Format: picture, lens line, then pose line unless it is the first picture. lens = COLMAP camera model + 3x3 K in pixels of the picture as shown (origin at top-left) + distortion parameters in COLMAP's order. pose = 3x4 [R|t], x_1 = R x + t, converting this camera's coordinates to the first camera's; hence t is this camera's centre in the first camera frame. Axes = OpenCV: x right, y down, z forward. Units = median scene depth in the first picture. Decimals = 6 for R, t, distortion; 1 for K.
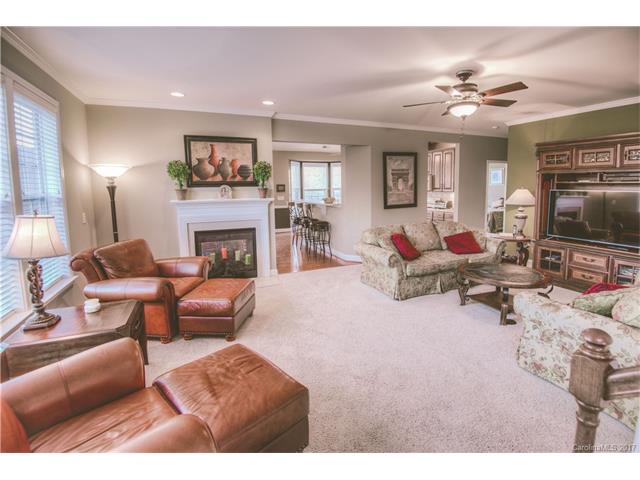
lens RADIAL K [[305.7, 0, 327.9], [0, 305.7, 218.7], [0, 0, 1]] dist [-0.000264, -0.030424]
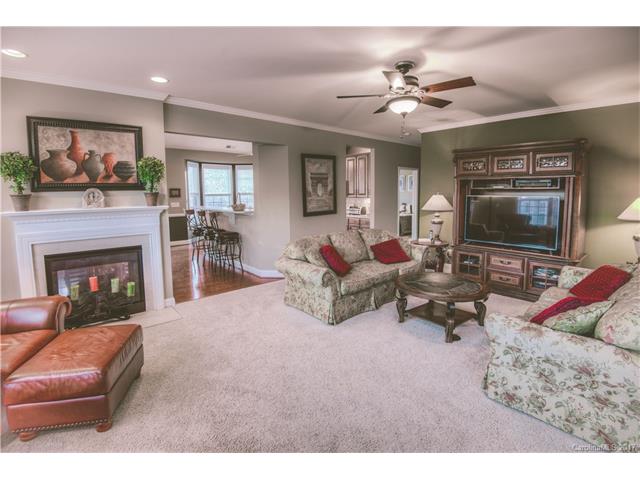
lens RADIAL K [[305.7, 0, 327.9], [0, 305.7, 218.7], [0, 0, 1]] dist [-0.000264, -0.030424]
pose [[0.950703, -0.020864, 0.309400, -0.034511], [0.026252, 0.999567, -0.013258, -0.015080], [-0.308990, 0.020727, 0.950840, 0.158007]]
